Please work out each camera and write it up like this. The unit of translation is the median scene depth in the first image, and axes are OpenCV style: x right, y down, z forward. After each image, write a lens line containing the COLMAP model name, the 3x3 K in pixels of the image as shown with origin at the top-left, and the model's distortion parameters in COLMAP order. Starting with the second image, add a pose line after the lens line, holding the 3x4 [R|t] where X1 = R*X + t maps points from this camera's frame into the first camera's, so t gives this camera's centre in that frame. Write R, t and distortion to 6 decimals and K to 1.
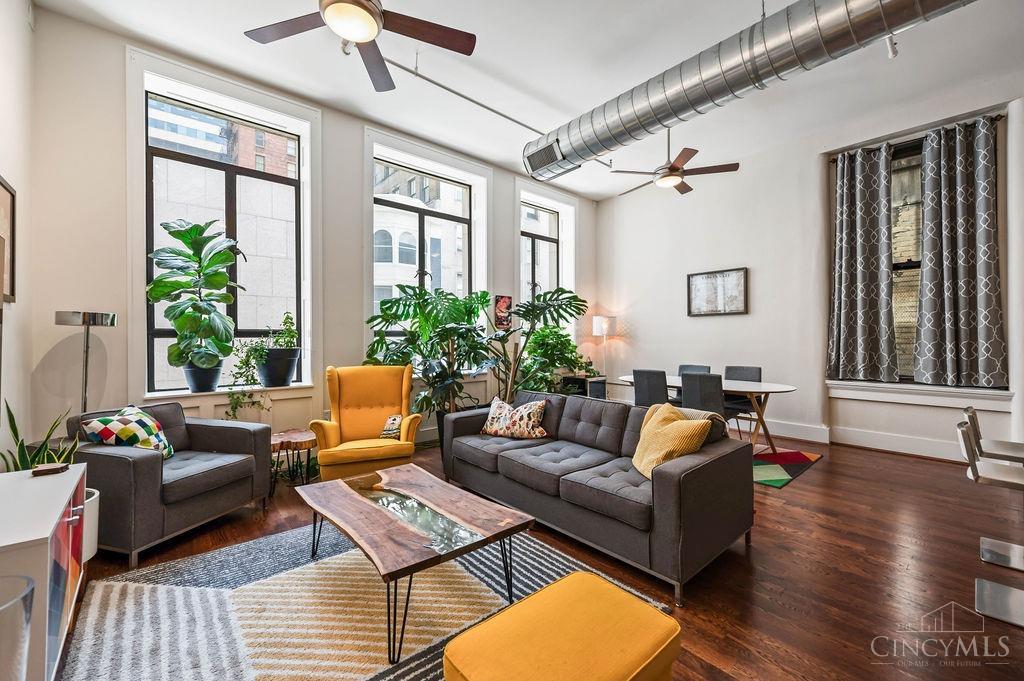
lens RADIAL K [[412.2, 0, 514.0], [0, 412.2, 336.6], [0, 0, 1]] dist [-0.000790, 0.000174]
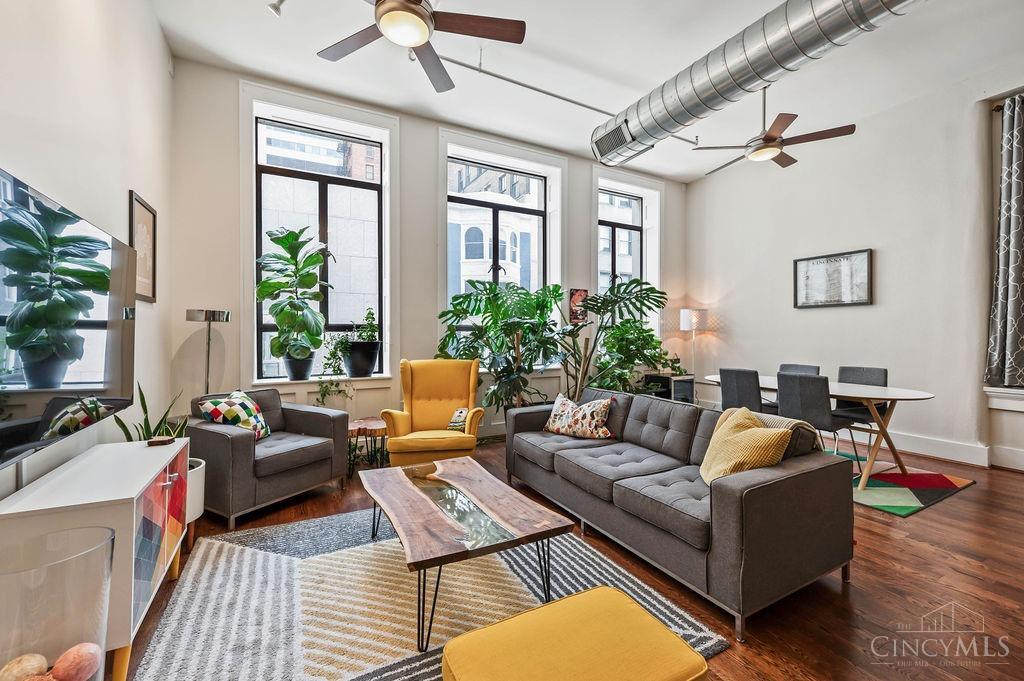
lens RADIAL K [[418.2, 0, 513.7], [0, 418.2, 333.2], [0, 0, 1]] dist [-0.000664, 0.000151]
pose [[0.975033, 0.002567, -0.222044, 0.062499], [-0.001482, 0.999986, 0.005053, -0.000223], [0.222054, -0.004598, 0.975024, 0.017348]]
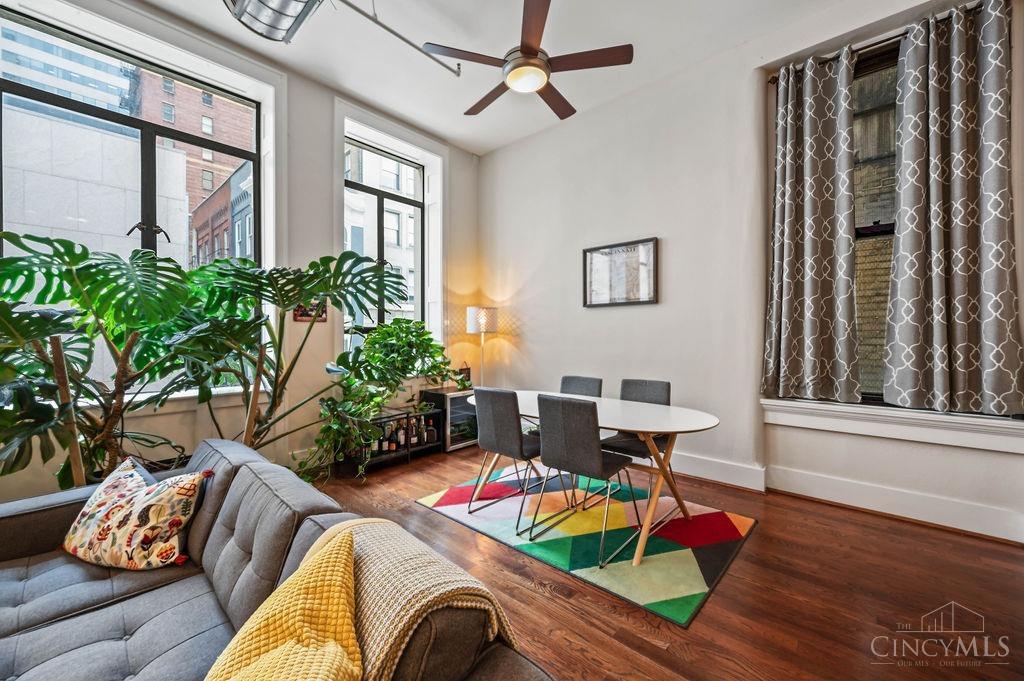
lens RADIAL K [[408.0, 0, 513.4], [0, 408.0, 338.2], [0, 0, 1]] dist [0.000048, -0.000132]
pose [[0.992782, 0.002657, 0.119903, 0.317049], [-0.003590, 0.999965, 0.007565, 0.001162], [-0.119878, -0.007941, 0.992757, 0.447517]]
